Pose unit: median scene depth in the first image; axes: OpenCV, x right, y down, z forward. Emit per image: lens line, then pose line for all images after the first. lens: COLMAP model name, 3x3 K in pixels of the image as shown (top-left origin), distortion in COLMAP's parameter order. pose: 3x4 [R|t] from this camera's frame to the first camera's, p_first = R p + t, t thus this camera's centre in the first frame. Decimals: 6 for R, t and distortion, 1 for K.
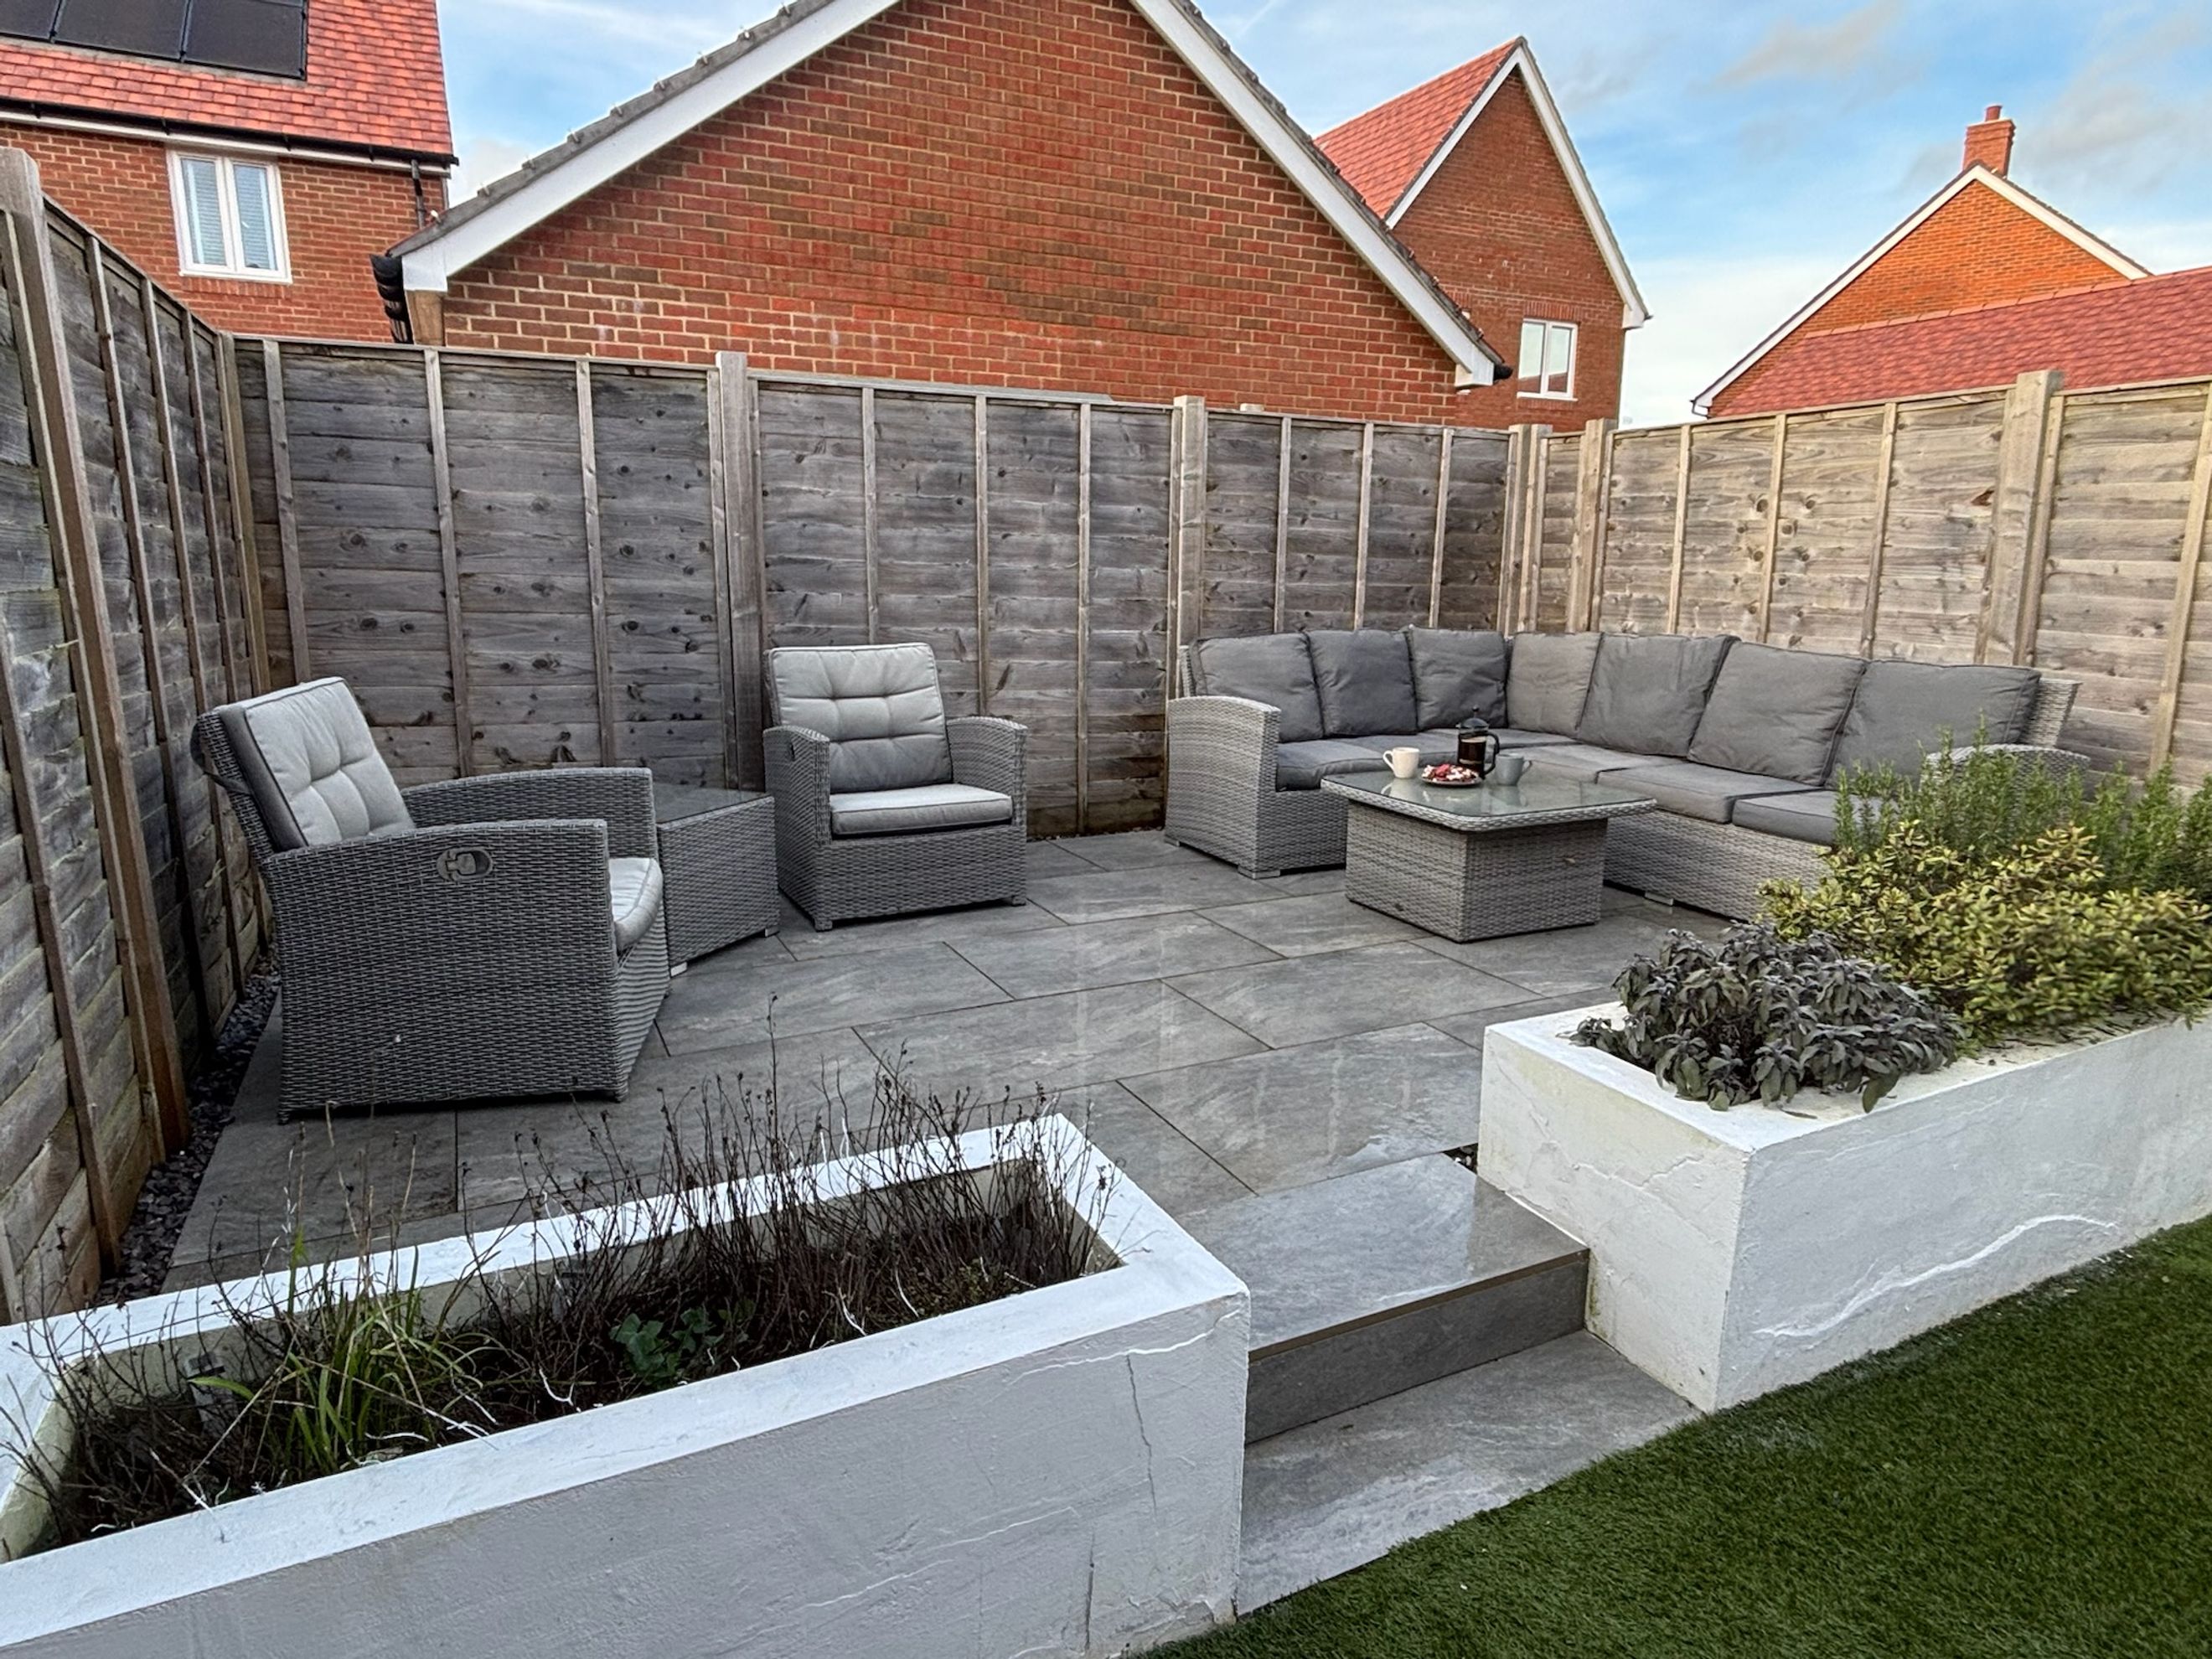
lens RADIAL K [[1259.1, 0, 1112.0], [0, 1259.1, 802.8], [0, 0, 1]] dist [0.076364, -0.053759]
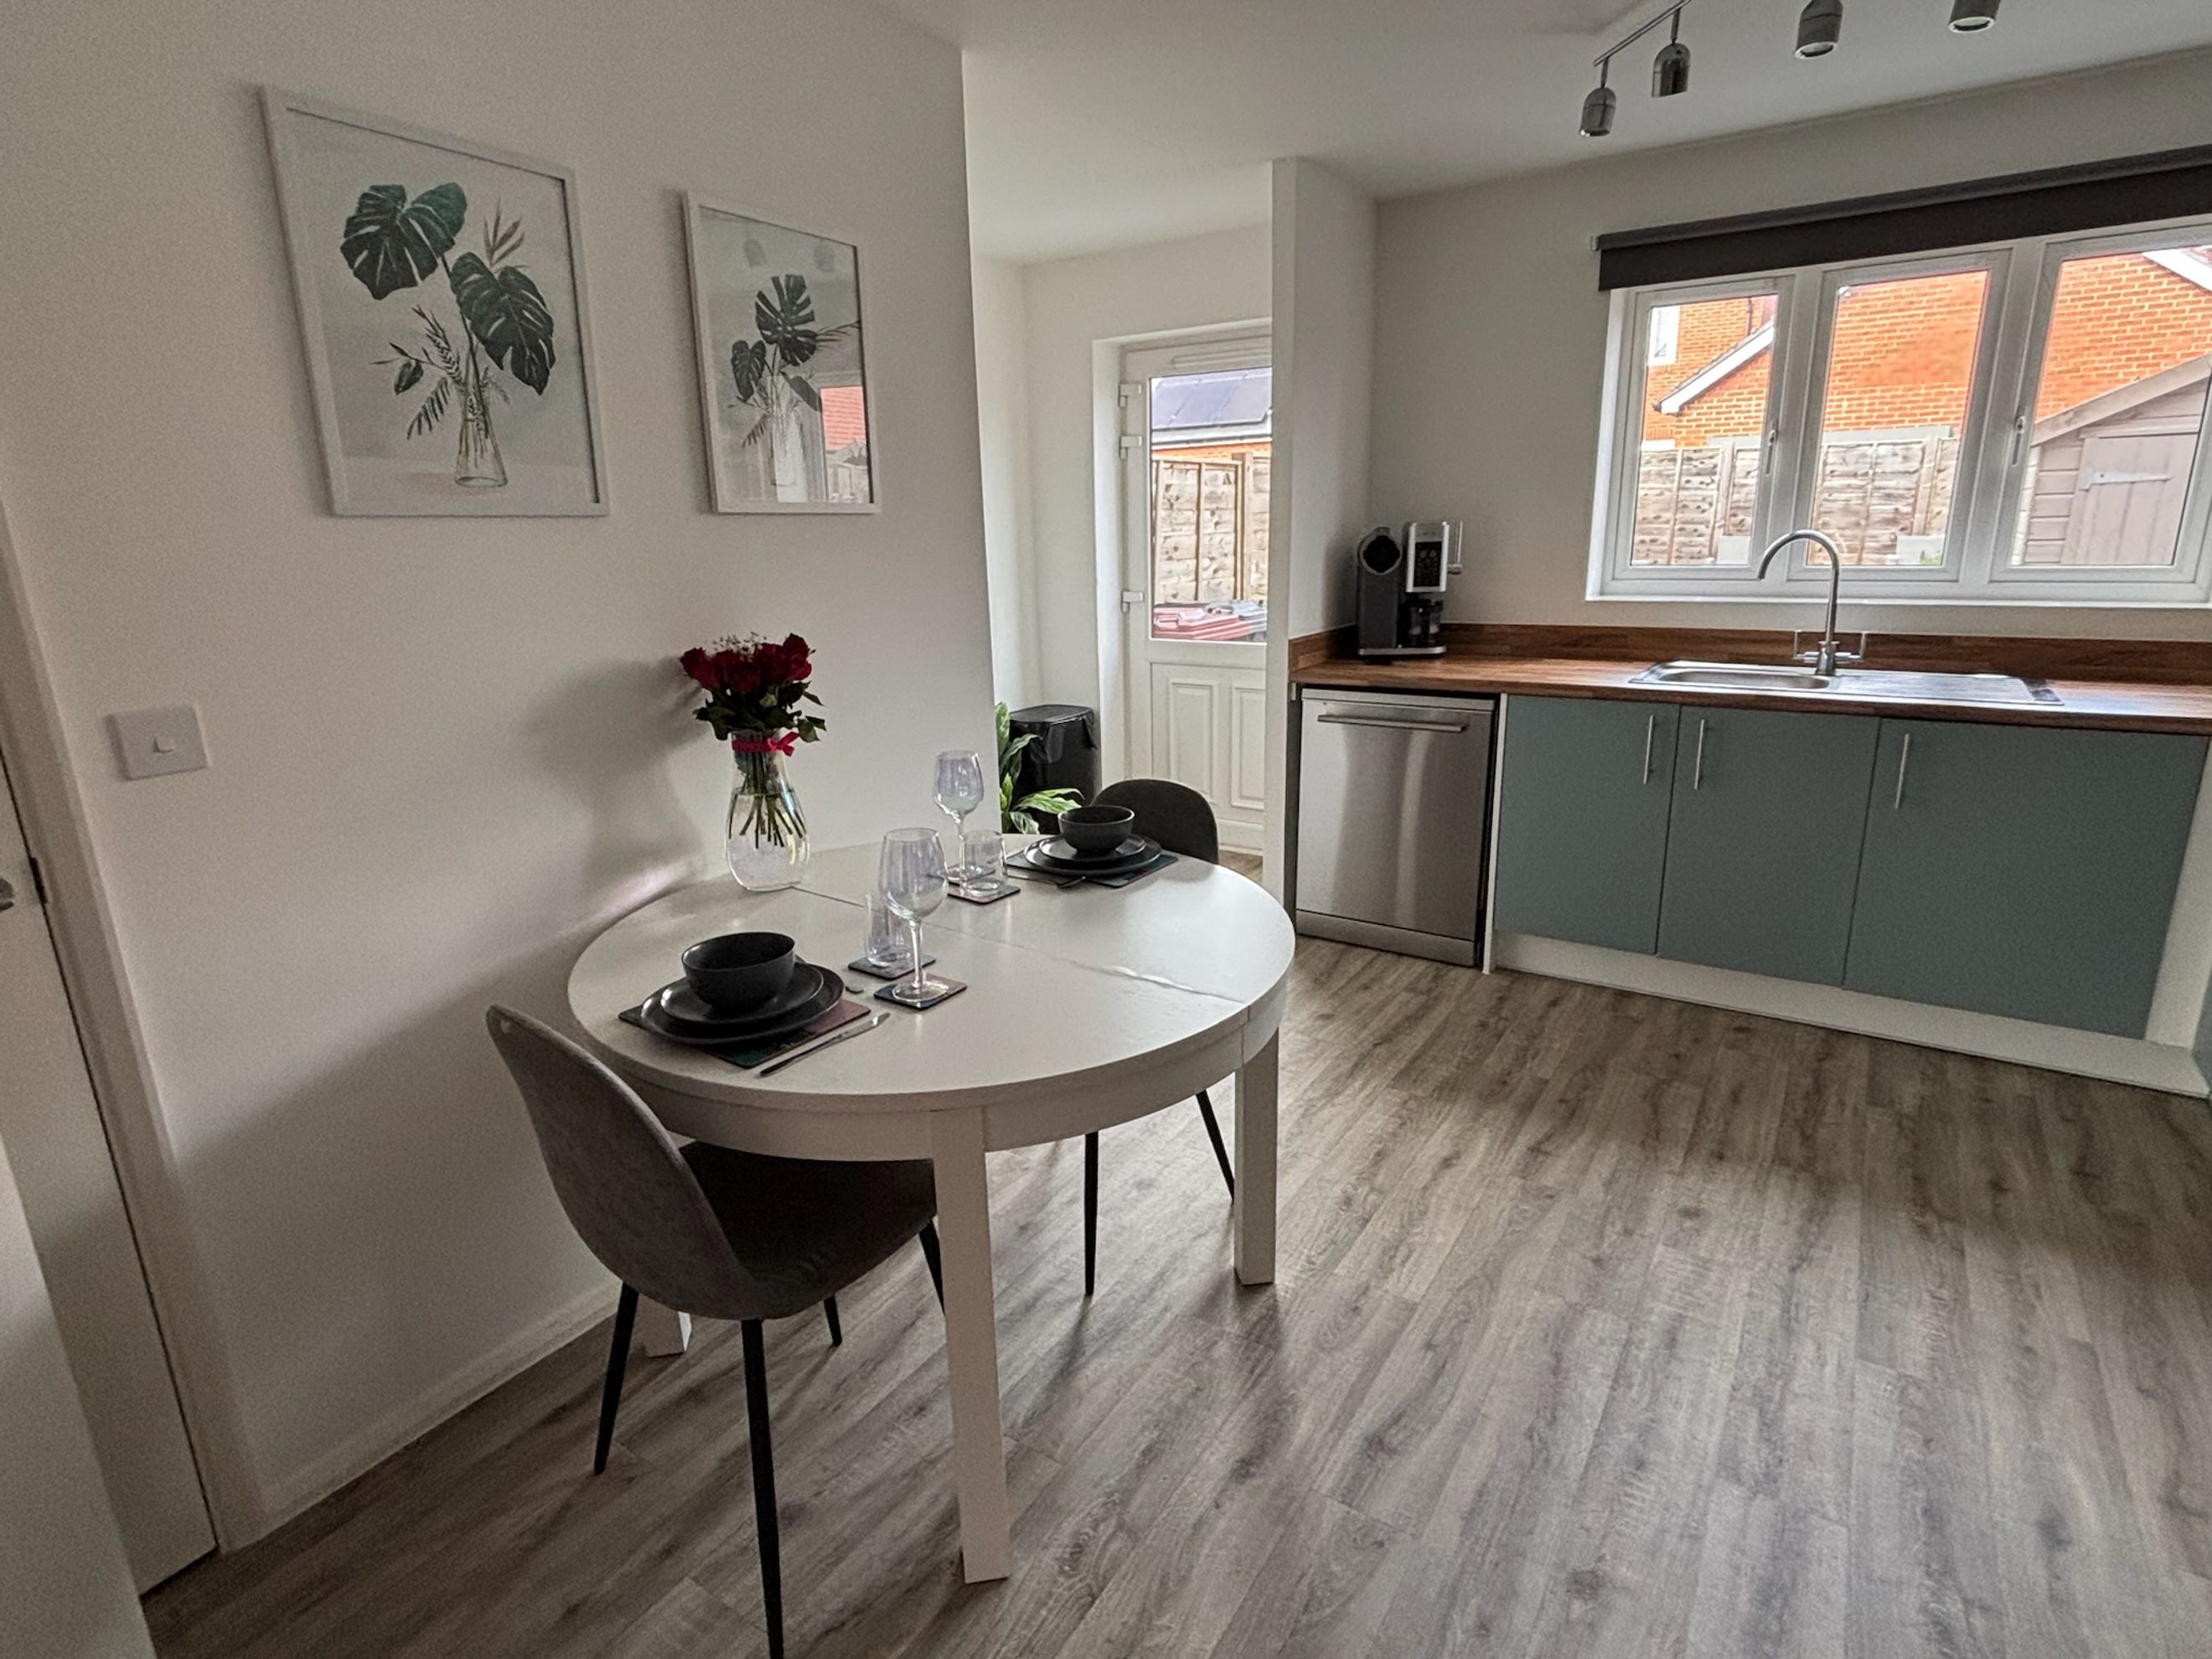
lens RADIAL K [[1143.4, 0, 1097.4], [0, 1143.4, 819.2], [0, 0, 1]] dist [0.024516, -0.032076]
pose [[0.508542, 0.193829, -0.838937, 1.119962], [-0.128068, 0.980523, 0.148910, 0.259767], [0.851460, 0.031714, 0.523460, -1.358640]]
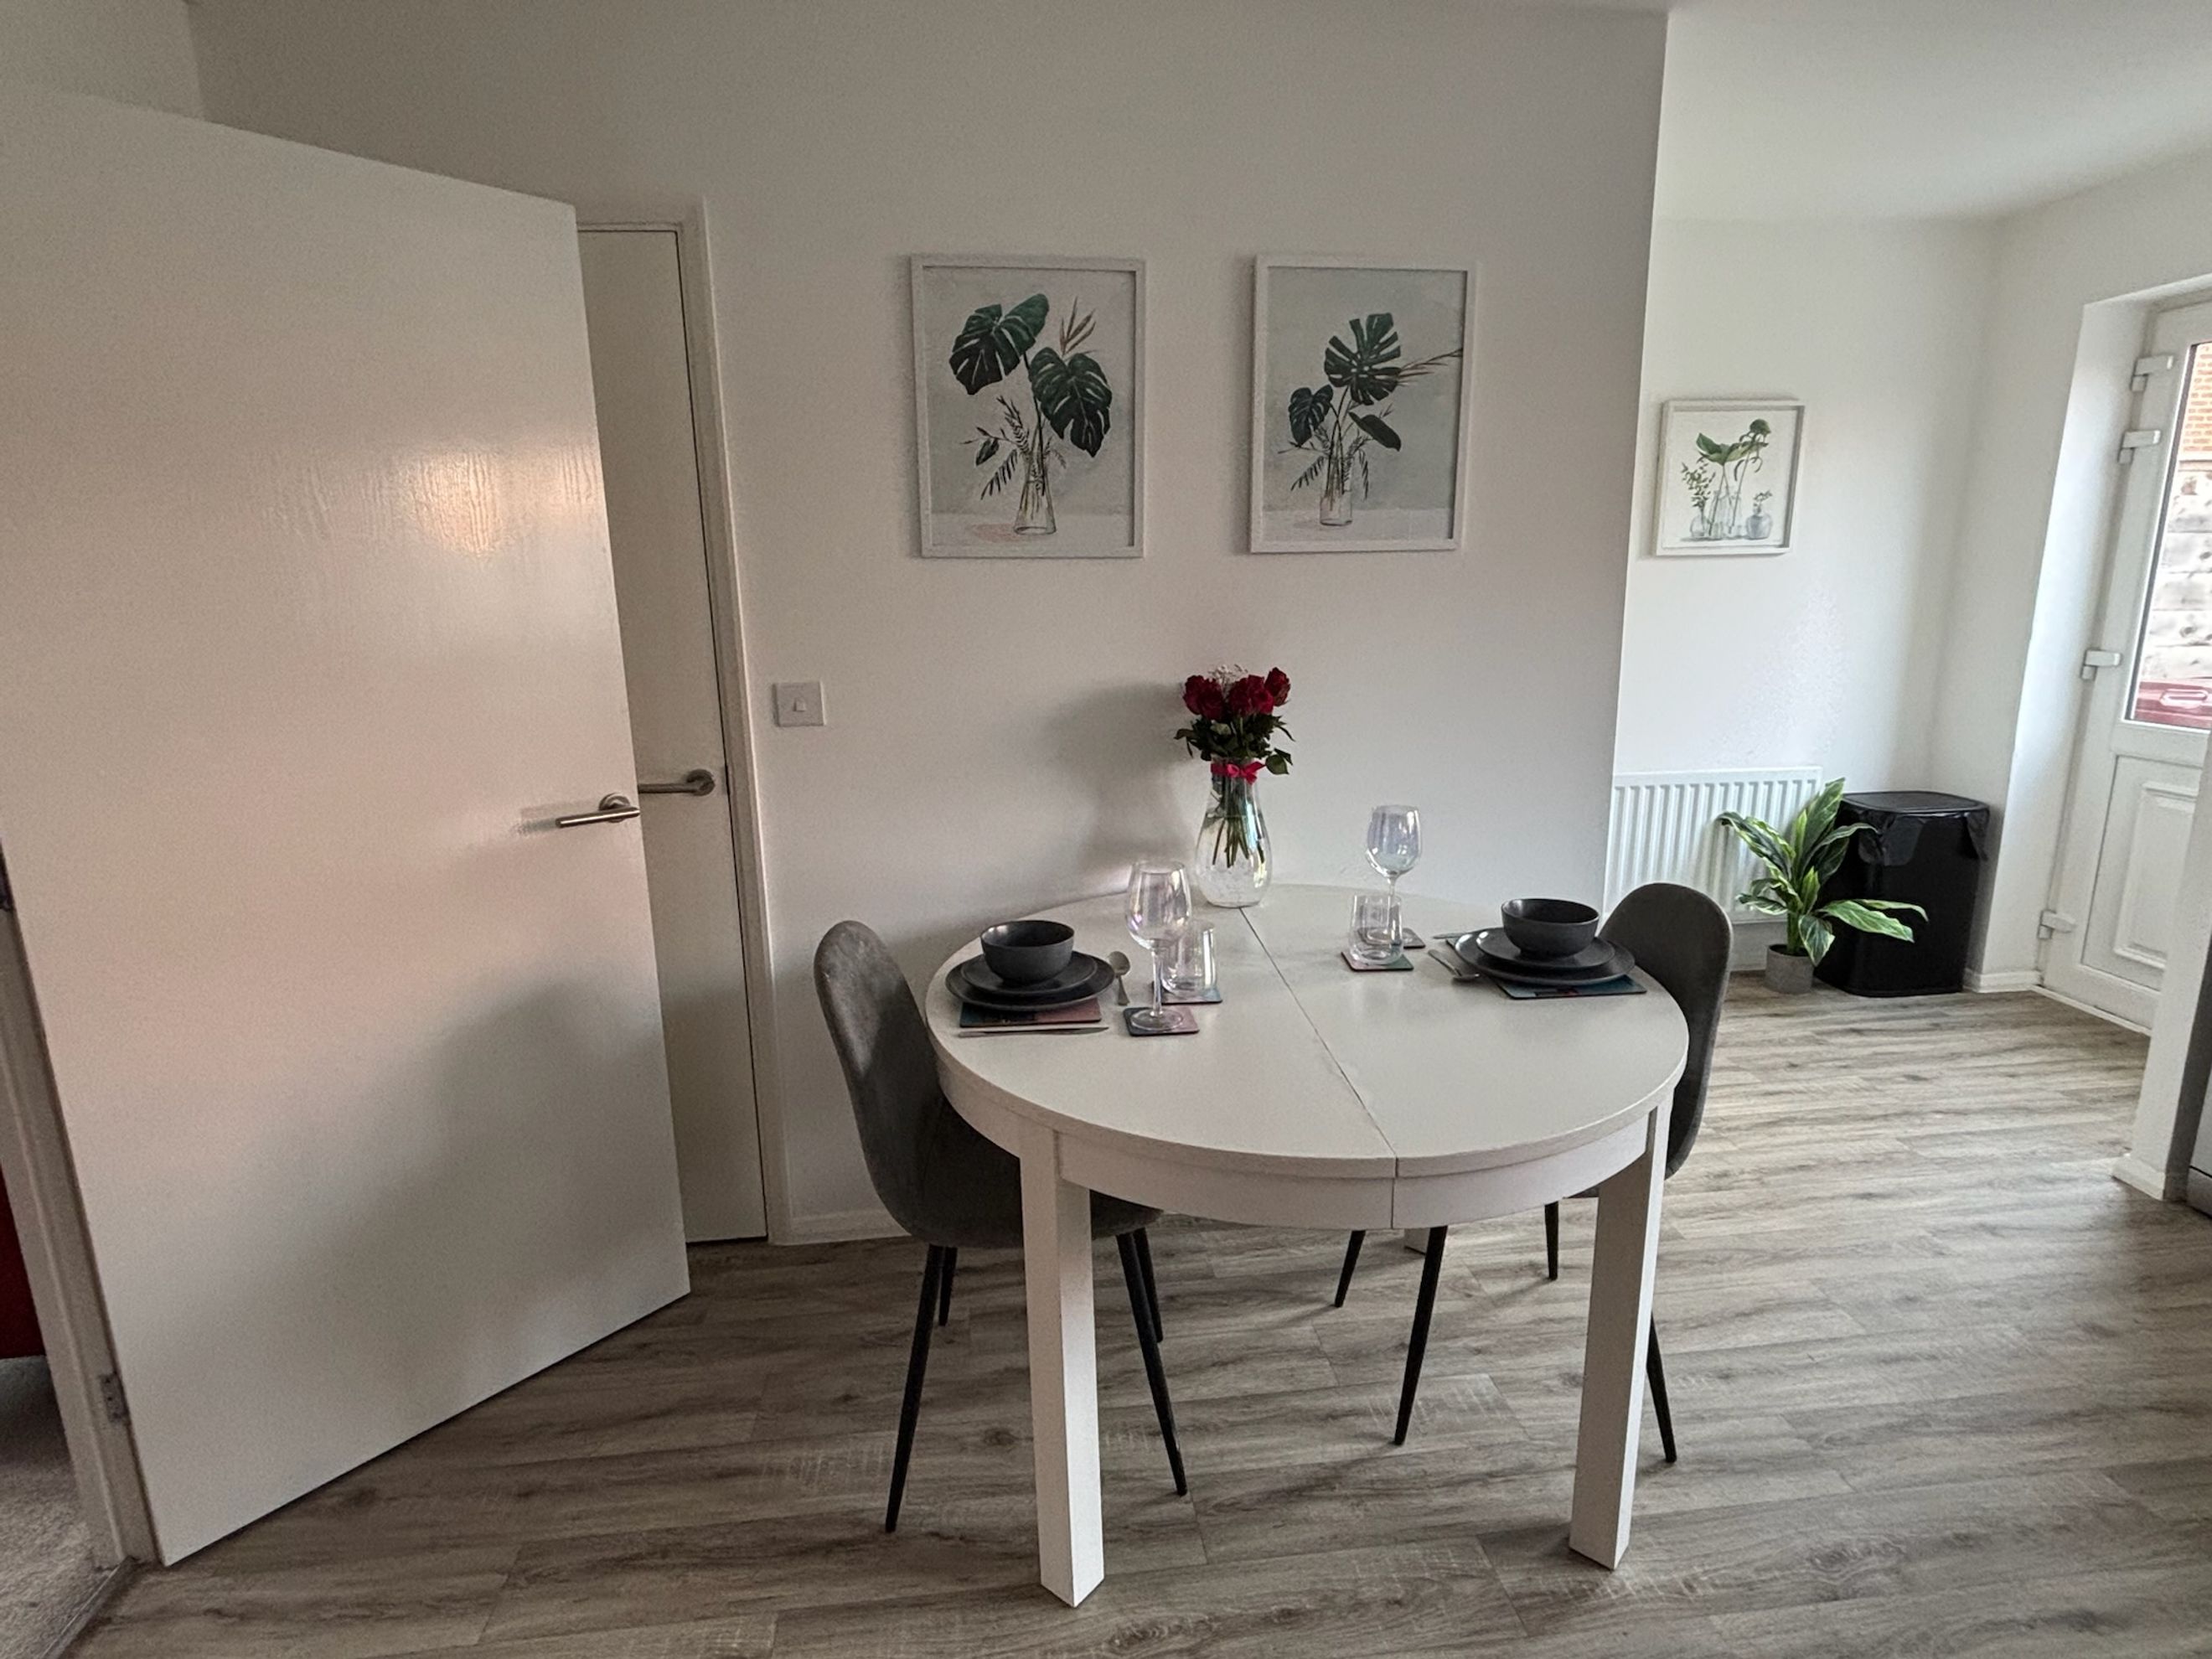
lens RADIAL K [[1157.6, 0, 1106.9], [0, 1157.6, 824.3], [0, 0, 1]] dist [-0.015963, 0.016978]
pose [[-0.329014, 0.194696, -0.924036, 1.130250], [-0.158090, 0.953349, 0.257162, 0.230263], [0.930998, 0.230691, -0.282886, -1.192181]]
